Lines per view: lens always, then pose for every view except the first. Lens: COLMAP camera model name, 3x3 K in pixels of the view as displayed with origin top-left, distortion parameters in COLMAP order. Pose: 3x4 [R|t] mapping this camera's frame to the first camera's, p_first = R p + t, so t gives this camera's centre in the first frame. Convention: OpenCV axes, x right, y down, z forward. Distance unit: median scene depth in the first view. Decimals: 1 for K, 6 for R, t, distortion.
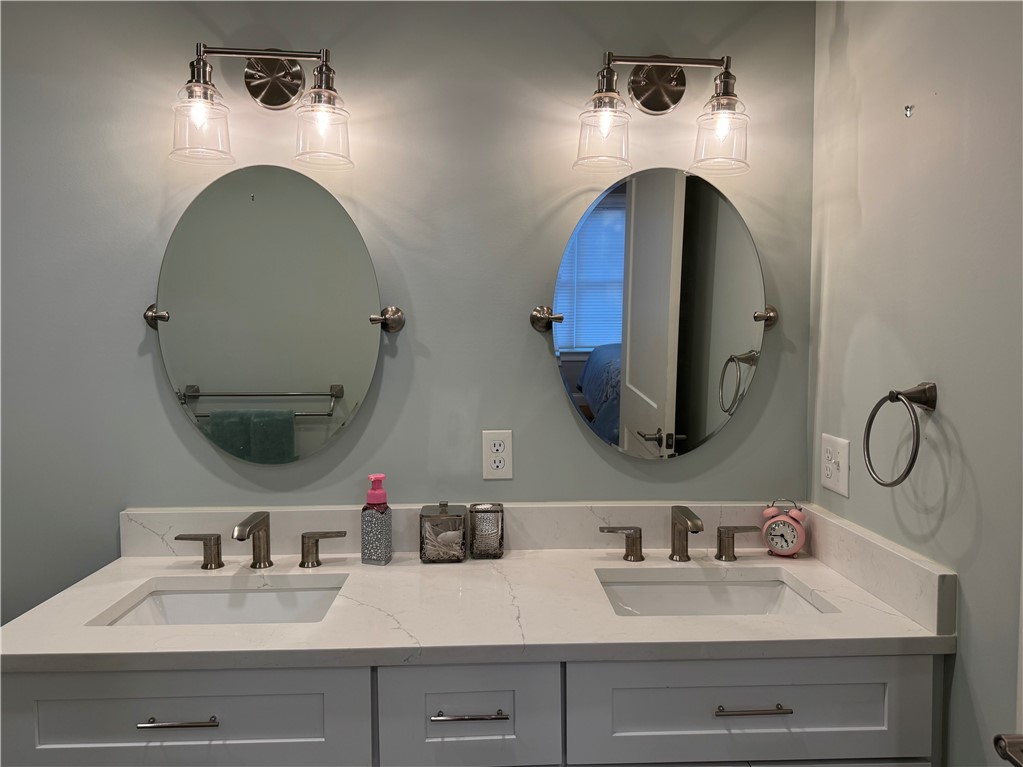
lens RADIAL K [[754.9, 0, 511.5], [0, 754.9, 383.5], [0, 0, 1]] dist [0.108522, -0.117761]
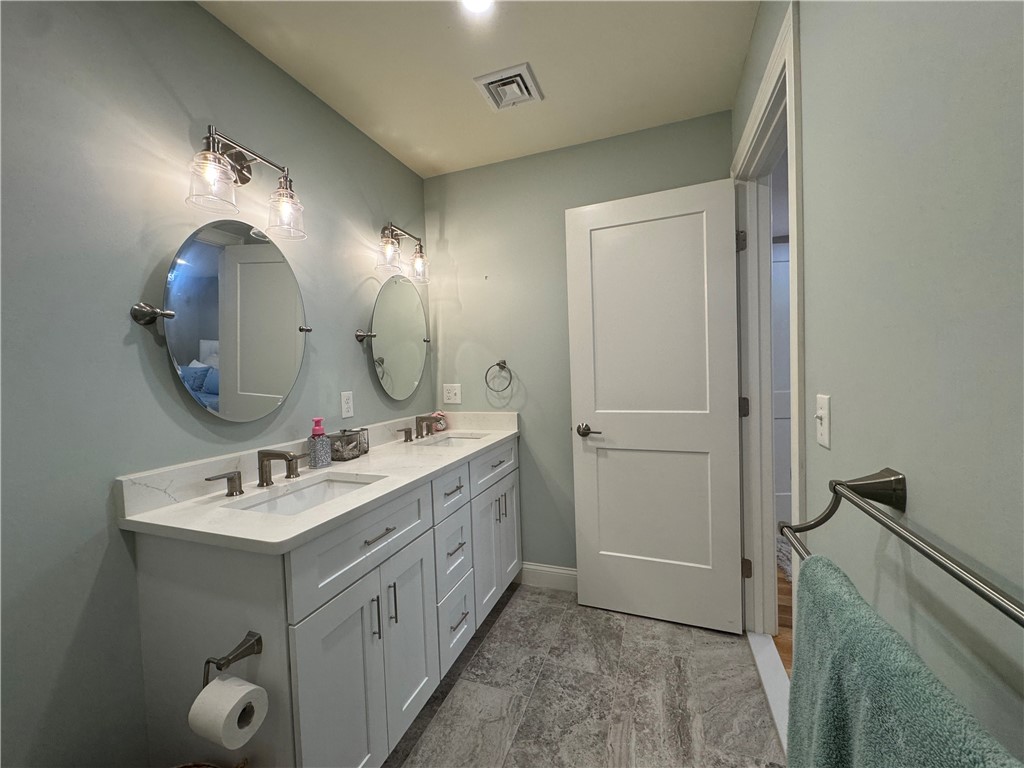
lens RADIAL K [[403.9, 0, 512.0], [0, 403.9, 384.0], [0, 0, 1]] dist [-0.006960, 0.000015]
pose [[0.389065, -0.046153, 0.920053, -0.852558], [0.078295, 0.996787, 0.016894, 0.061648], [-0.917877, 0.065463, 0.391429, 0.221466]]
